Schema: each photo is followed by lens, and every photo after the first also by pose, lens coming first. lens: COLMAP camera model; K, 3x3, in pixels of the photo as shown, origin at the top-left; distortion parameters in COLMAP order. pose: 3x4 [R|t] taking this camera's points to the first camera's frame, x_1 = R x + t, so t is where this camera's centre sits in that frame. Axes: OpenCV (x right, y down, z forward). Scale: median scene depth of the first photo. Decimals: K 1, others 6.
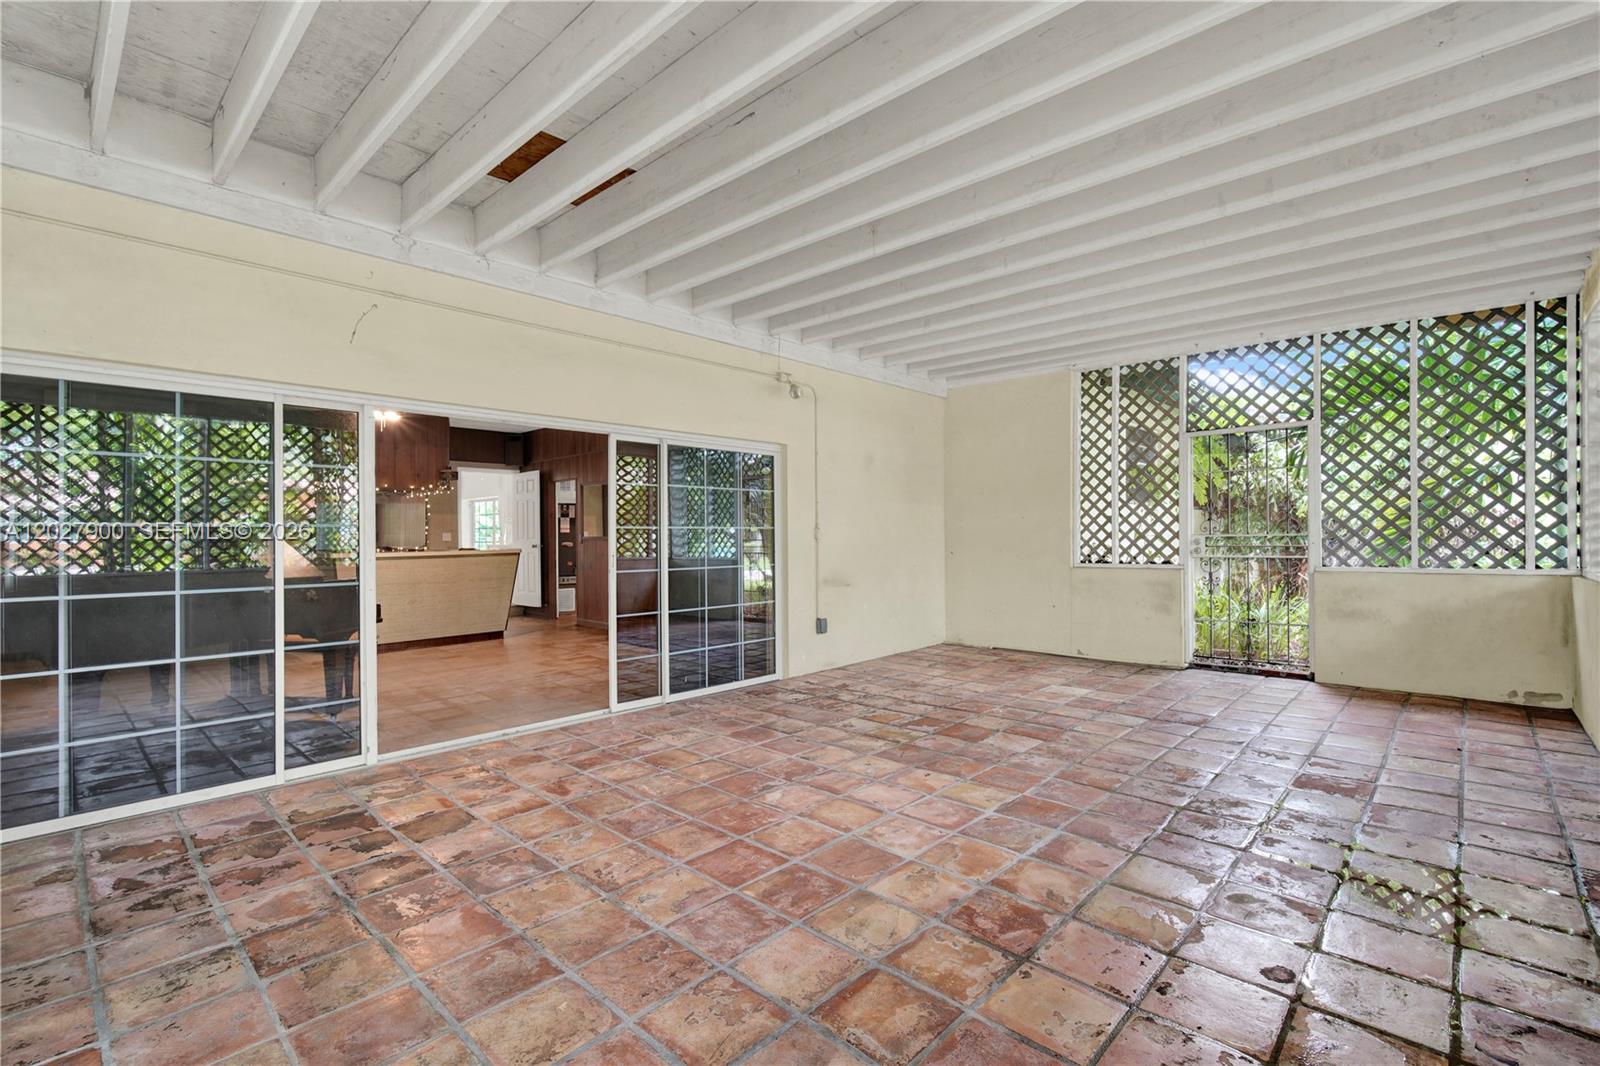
lens RADIAL K [[719.0, 0, 793.8], [0, 719.0, 532.2], [0, 0, 1]] dist [-0.010729, 0.005181]
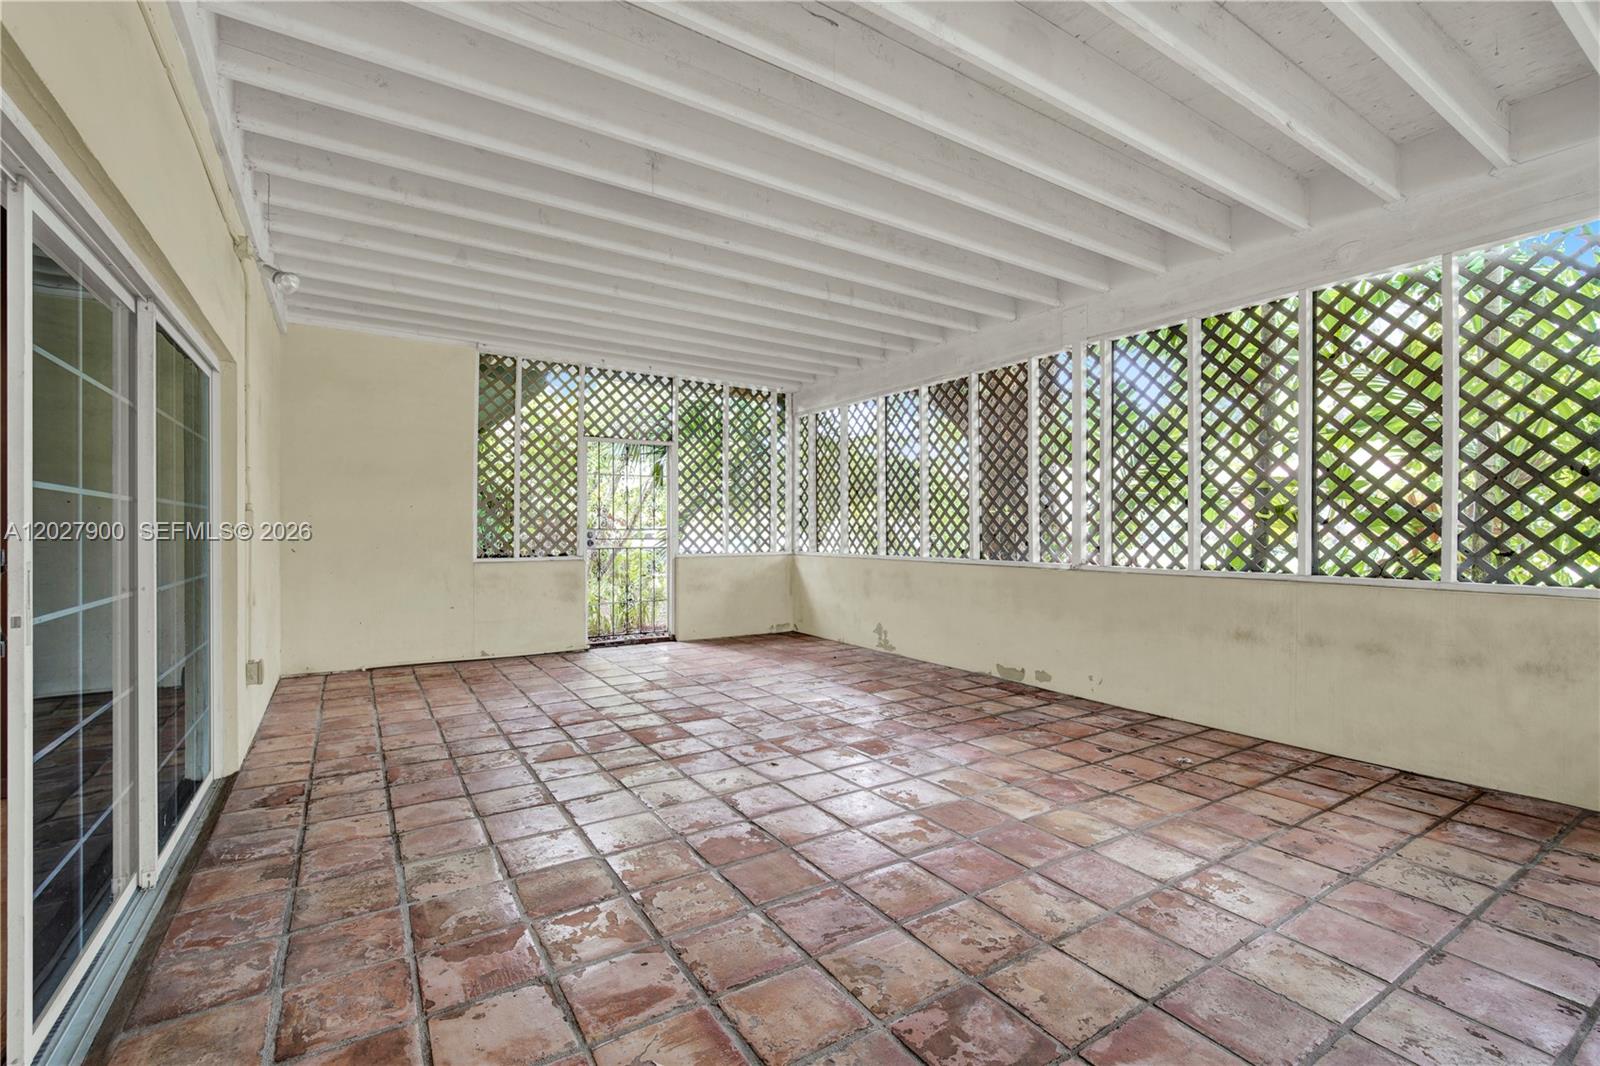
lens RADIAL K [[719.0, 0, 792.6], [0, 719.0, 535.0], [0, 0, 1]] dist [-0.010729, 0.005181]
pose [[0.234373, 0.003156, 0.972142, -0.590237], [-0.010731, 0.999942, -0.000659, 0.013747], [-0.972088, -0.010277, 0.234393, 0.560641]]
